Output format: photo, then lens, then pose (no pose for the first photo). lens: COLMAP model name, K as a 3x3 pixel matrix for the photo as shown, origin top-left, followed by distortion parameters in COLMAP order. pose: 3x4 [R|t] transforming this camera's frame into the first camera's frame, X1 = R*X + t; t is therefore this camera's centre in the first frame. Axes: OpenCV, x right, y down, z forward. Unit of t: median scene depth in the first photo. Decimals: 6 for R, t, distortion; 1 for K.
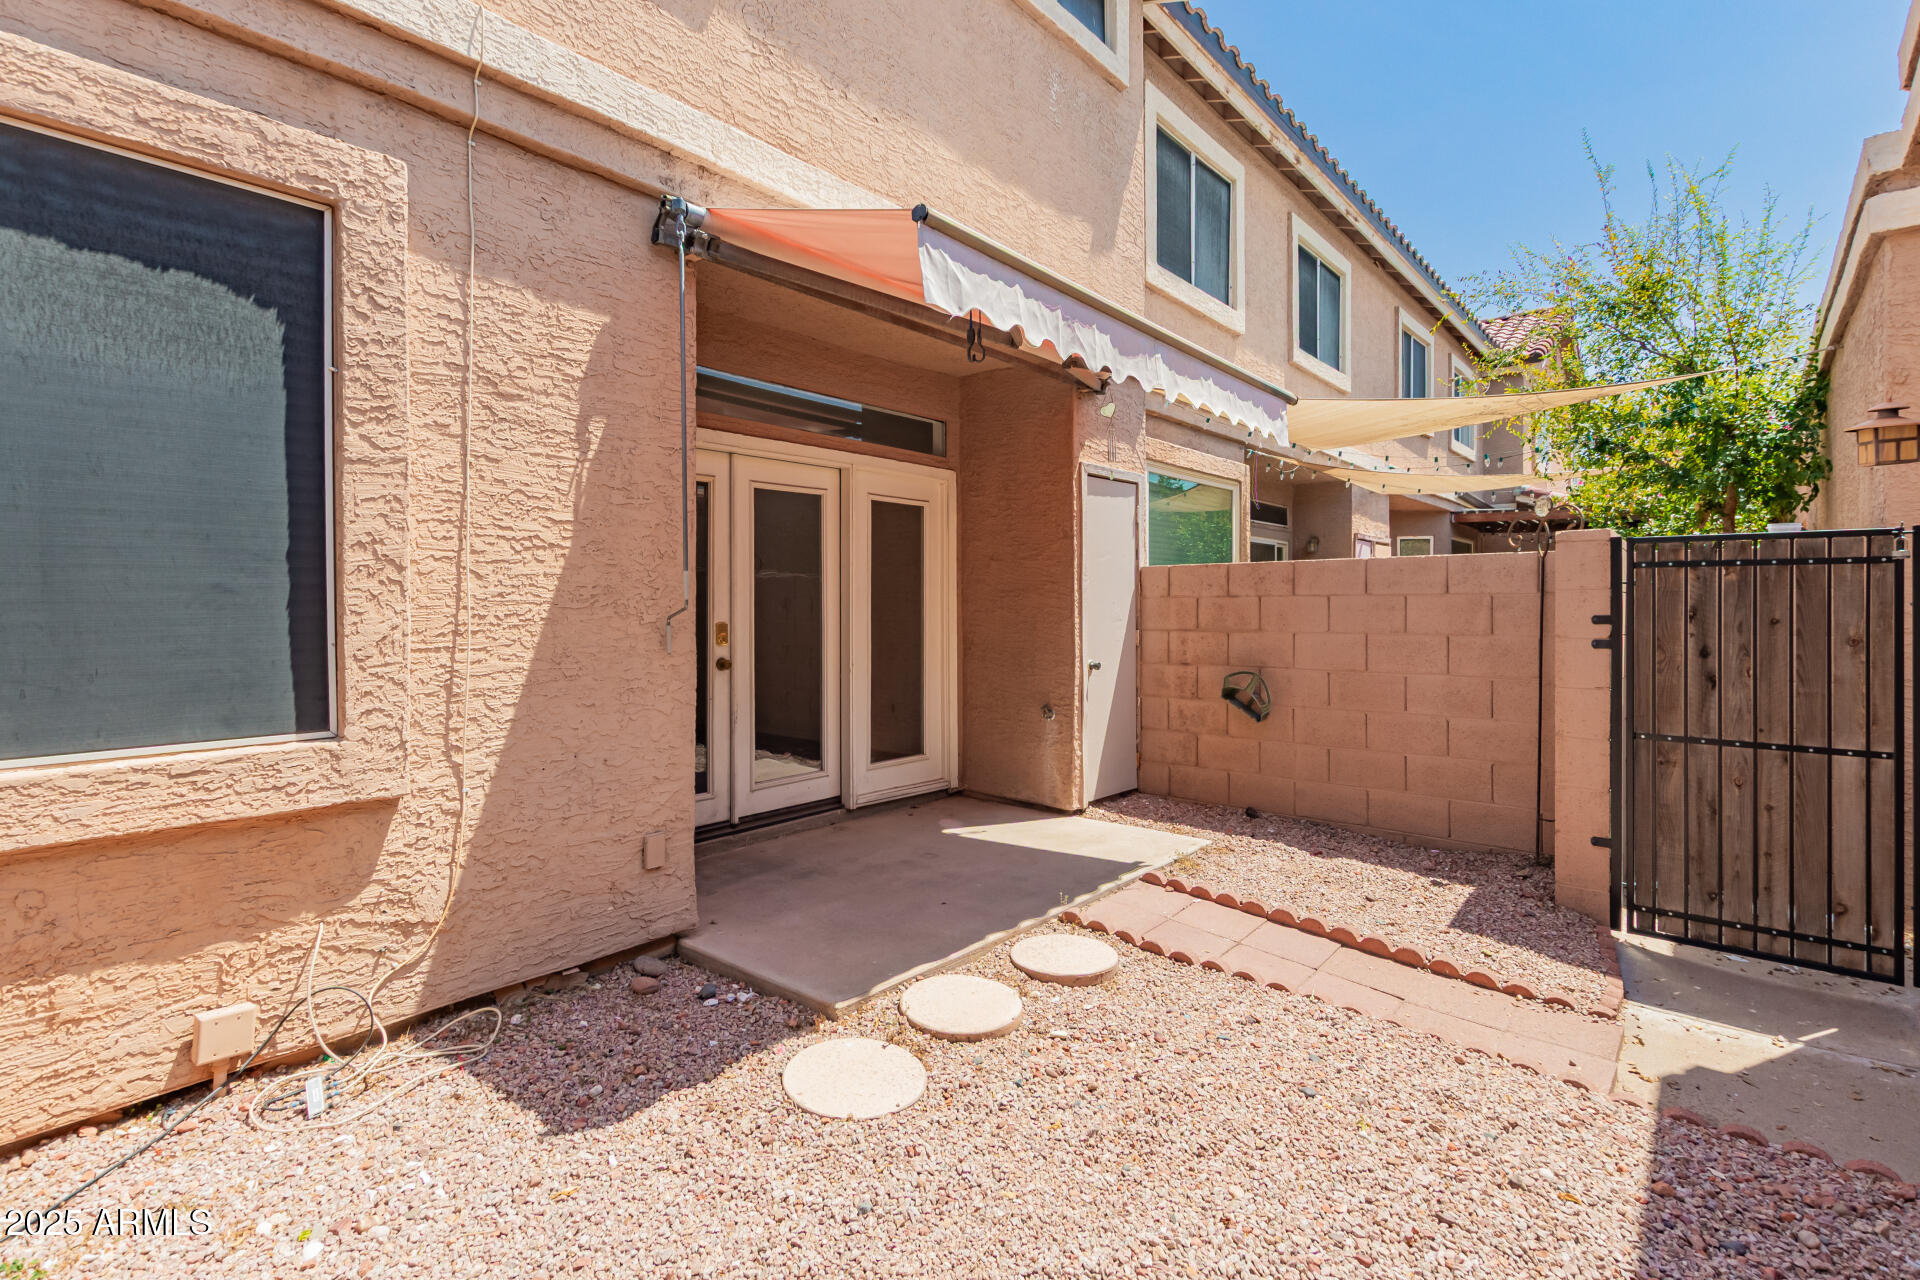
lens RADIAL K [[894.2, 0, 959.8], [0, 894.2, 608.4], [0, 0, 1]] dist [-0.001914, -0.001144]
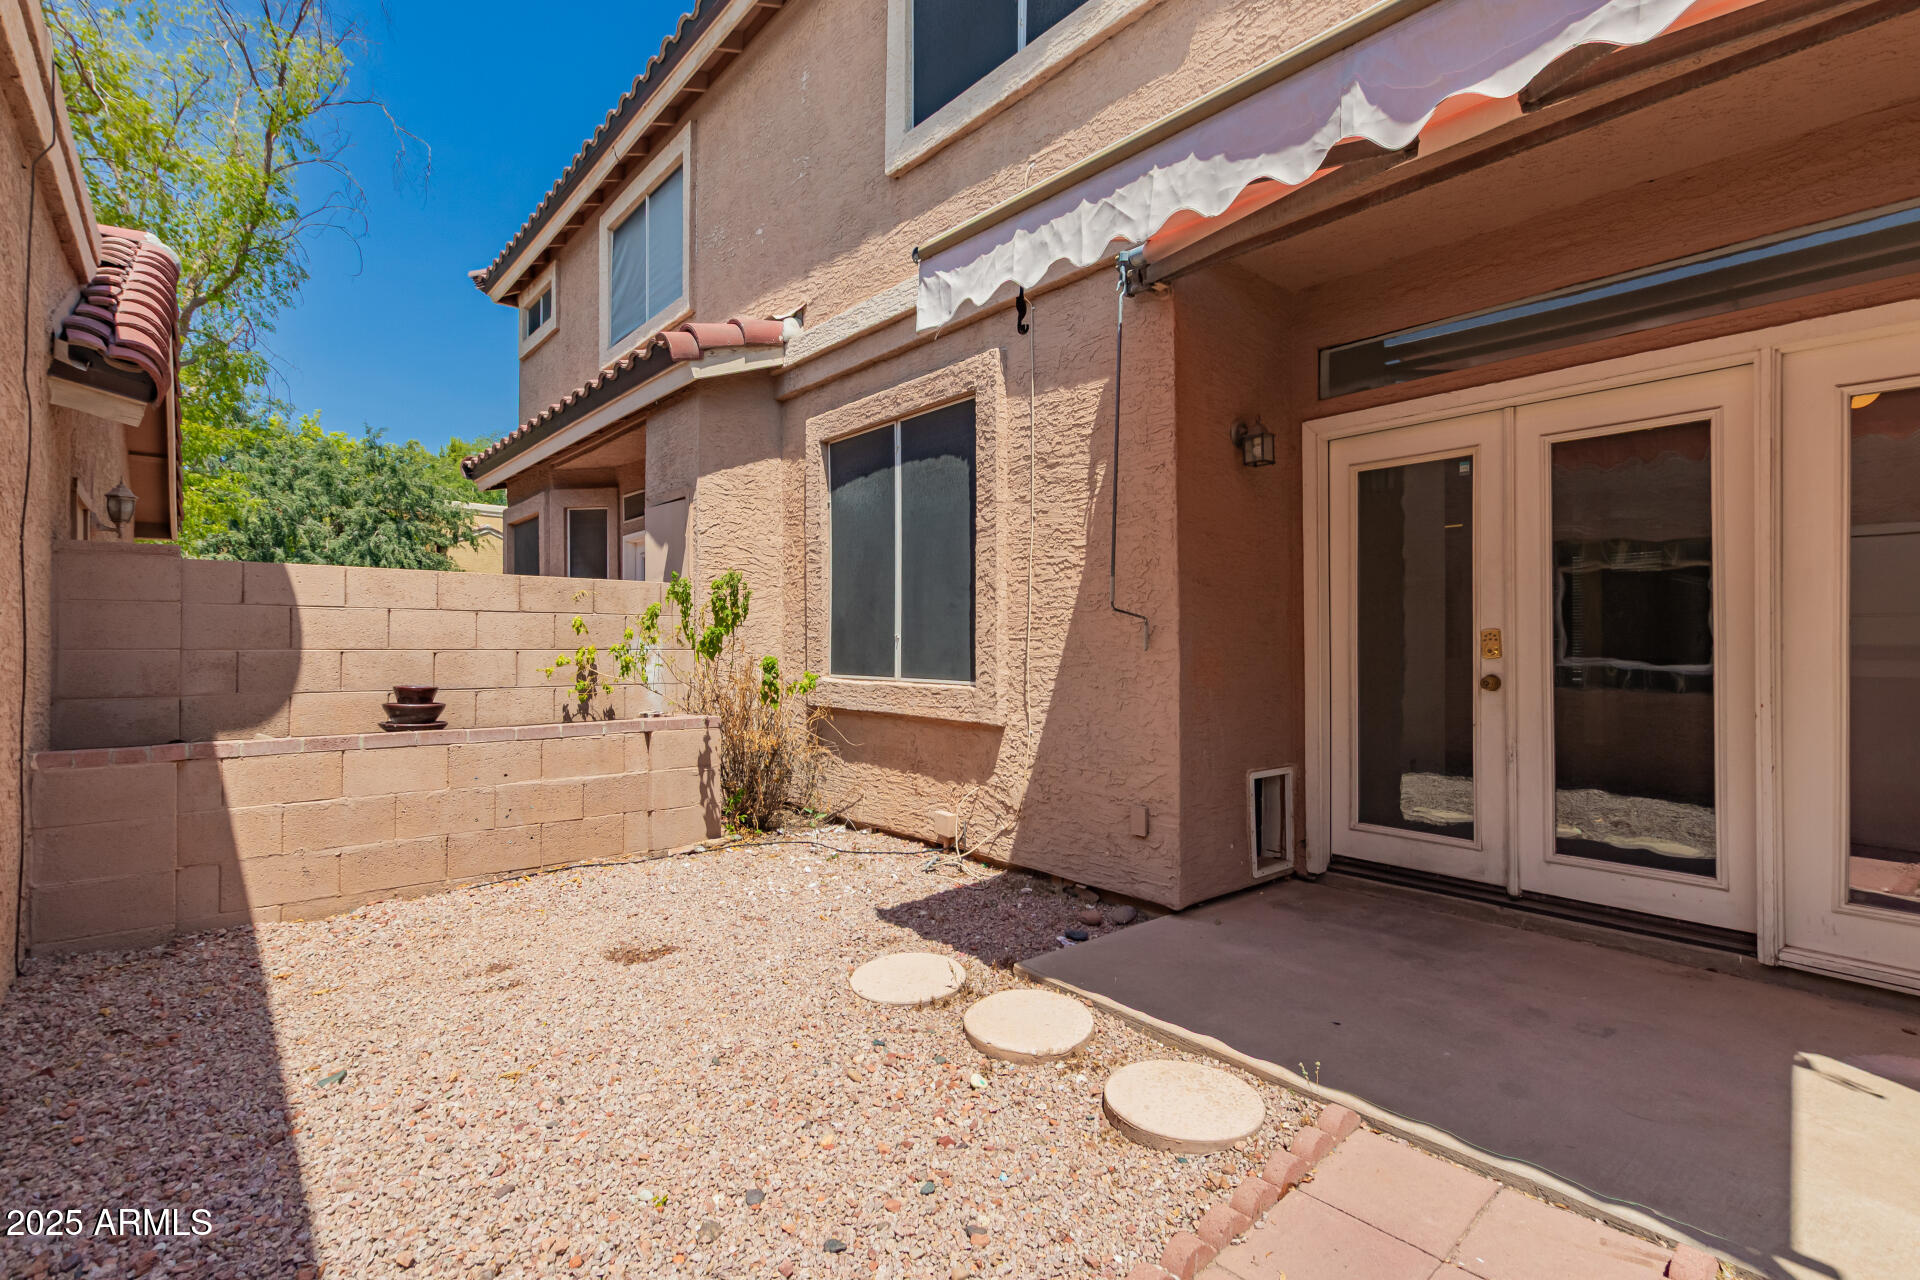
lens RADIAL K [[894.2, 0, 956.7], [0, 894.2, 638.3], [0, 0, 1]] dist [-0.001914, -0.001144]
pose [[-0.163362, -0.001155, -0.986566, 0.825442], [-0.005712, 0.999984, -0.000225, 0.037365], [0.986550, 0.005598, -0.163366, 0.947137]]
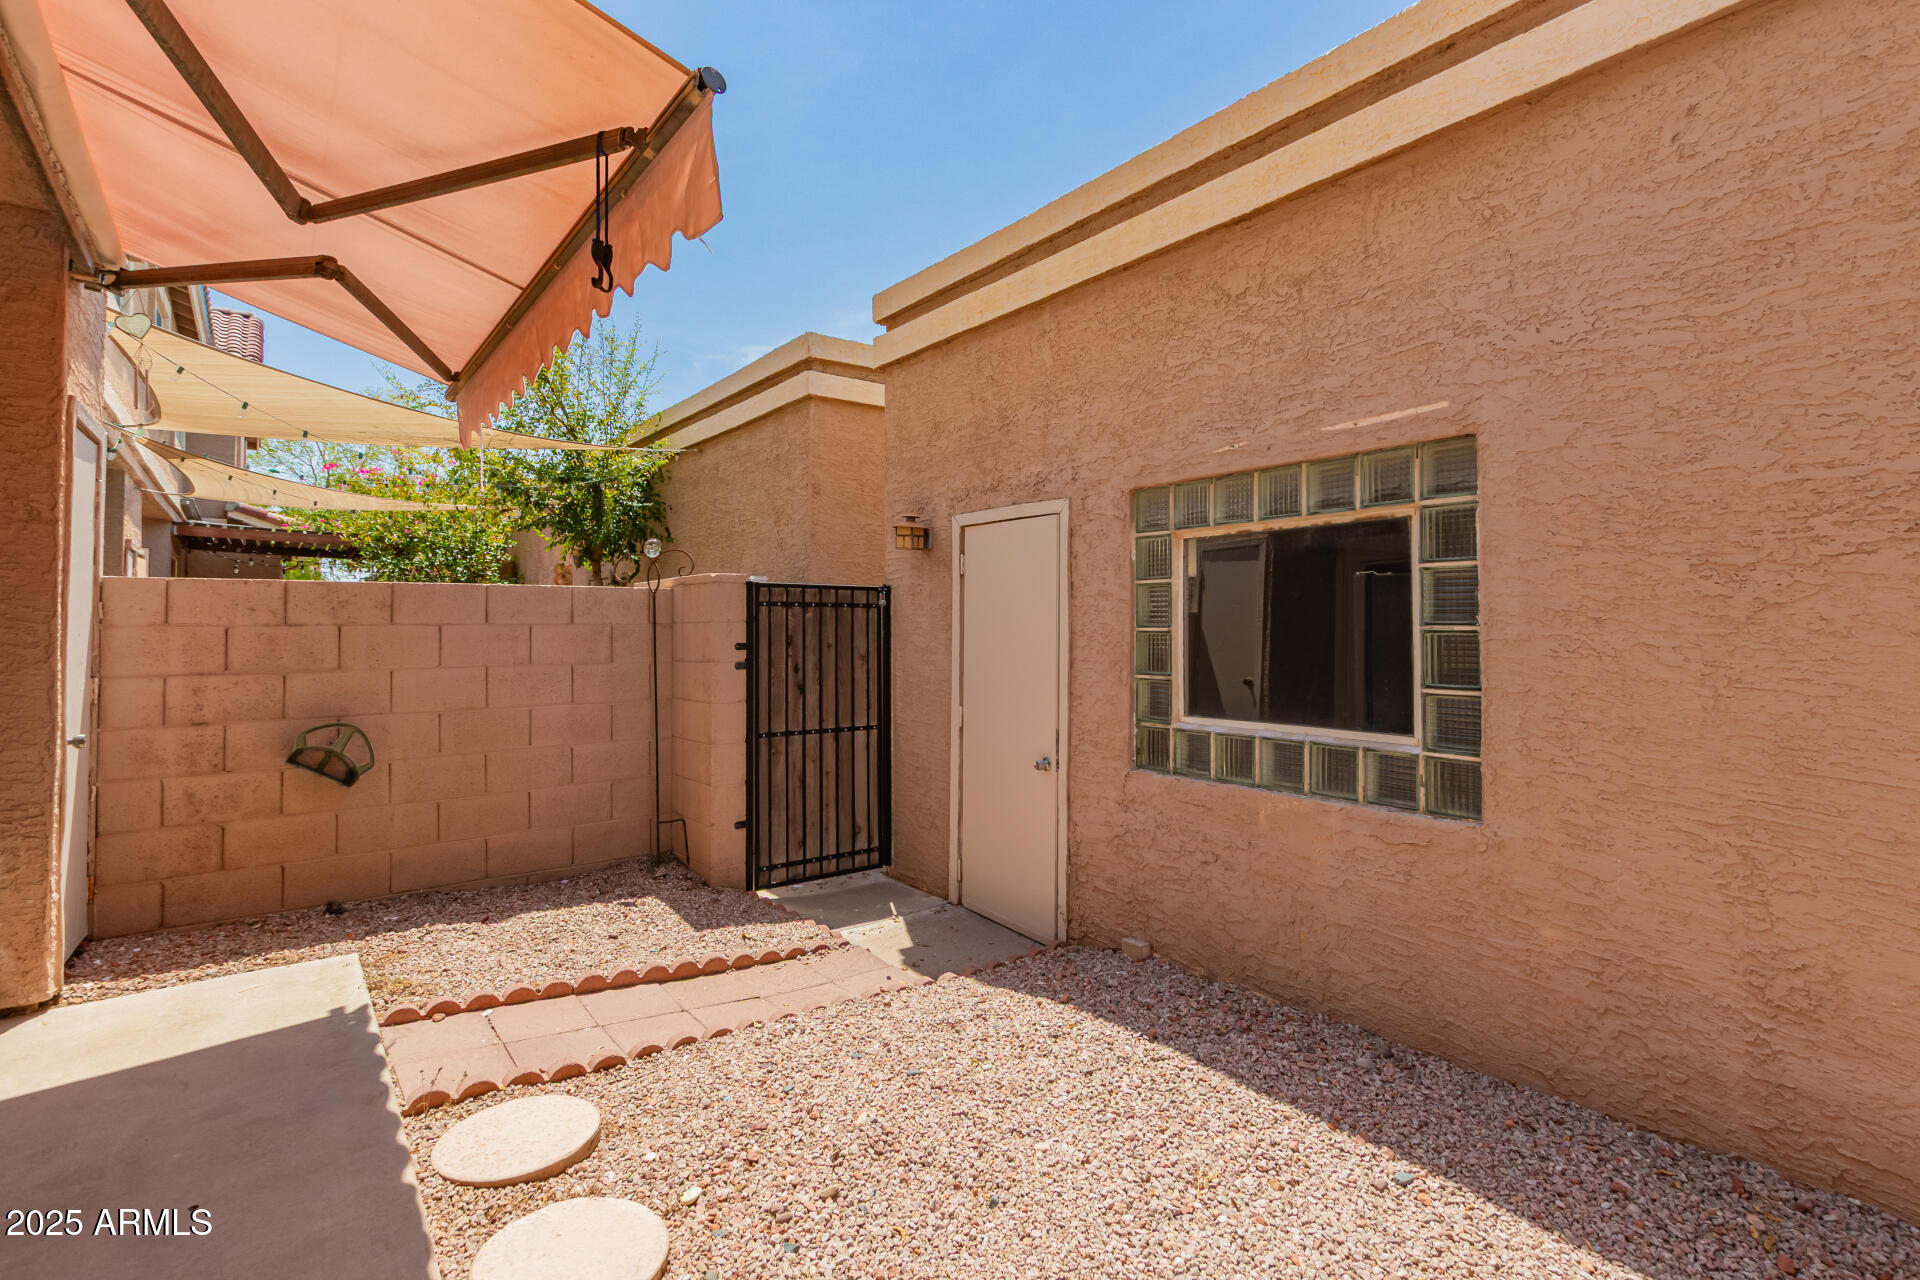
lens RADIAL K [[894.2, 0, 953.7], [0, 894.2, 622.4], [0, 0, 1]] dist [-0.001914, -0.001144]
pose [[0.206971, 0.006676, 0.978324, -0.508355], [0.006237, 0.999947, -0.008143, -0.010201], [-0.978327, 0.007788, 0.206919, 0.518483]]
